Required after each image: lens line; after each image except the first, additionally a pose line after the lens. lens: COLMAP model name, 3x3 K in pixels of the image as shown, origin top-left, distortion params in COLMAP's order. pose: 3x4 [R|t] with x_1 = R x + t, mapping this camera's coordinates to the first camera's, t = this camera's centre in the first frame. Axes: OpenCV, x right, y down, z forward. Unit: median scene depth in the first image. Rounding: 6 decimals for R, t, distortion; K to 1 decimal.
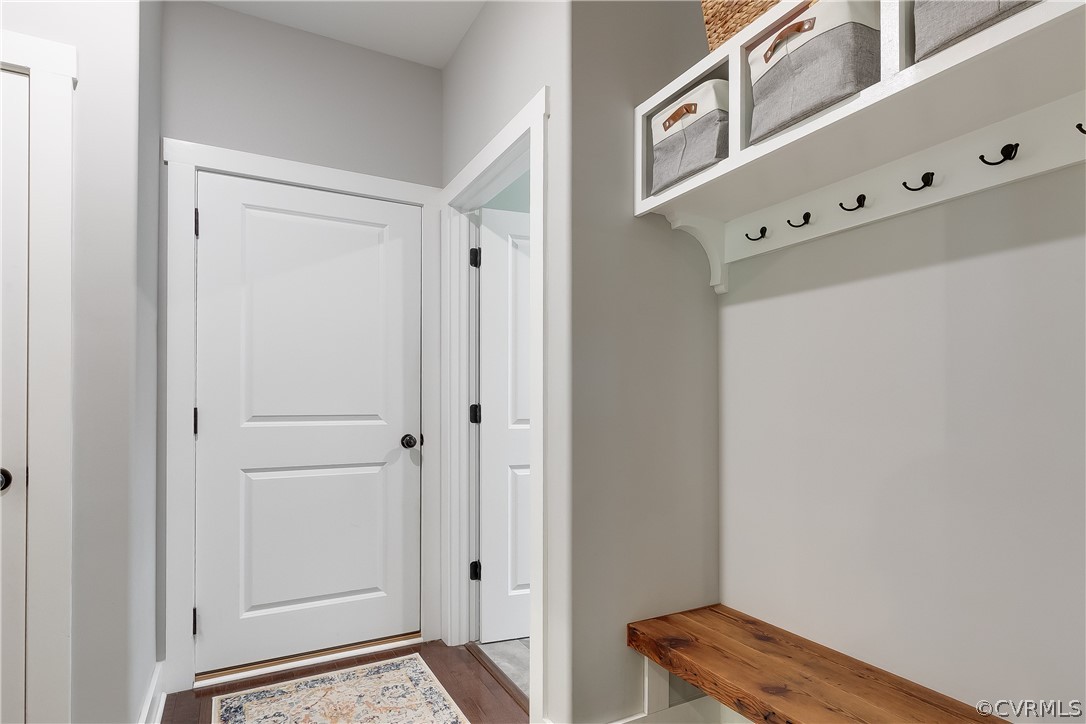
lens RADIAL K [[572.4, 0, 555.2], [0, 572.4, 396.5], [0, 0, 1]] dist [-0.005062, 0.000152]
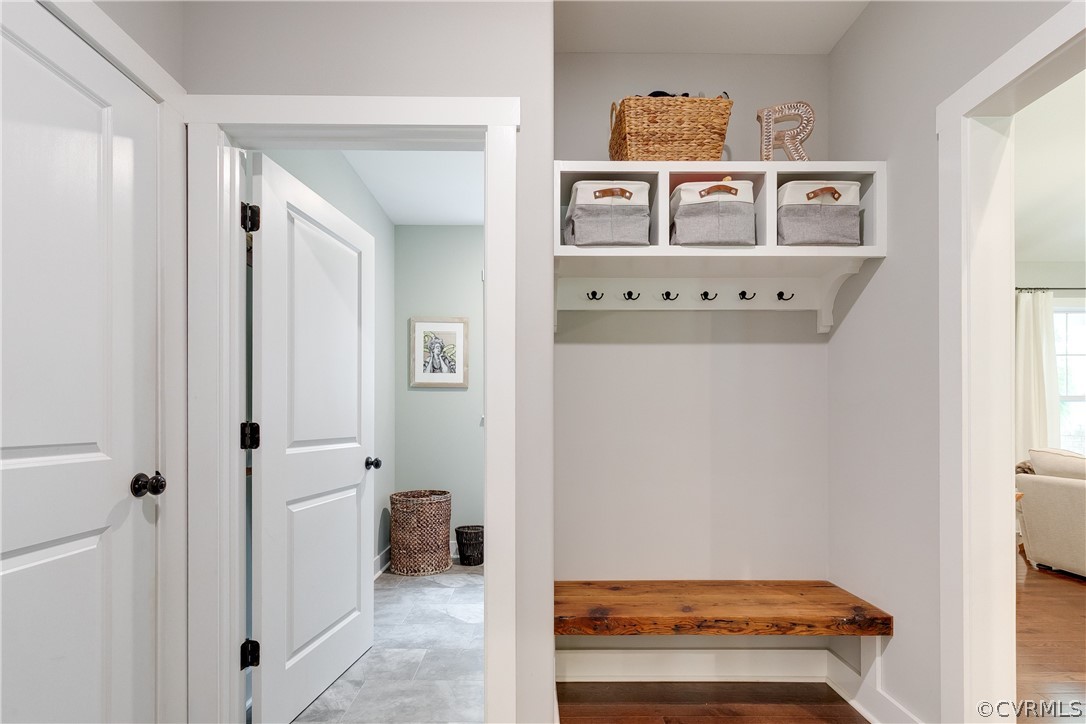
lens RADIAL K [[493.9, 0, 546.8], [0, 493.9, 416.8], [0, 0, 1]] dist [0.005785, 0.000298]
pose [[0.472665, 0.004821, 0.881229, -0.780785], [-0.009221, 0.999957, -0.000525, 0.005001], [-0.881194, -0.007878, 0.472690, 0.580080]]
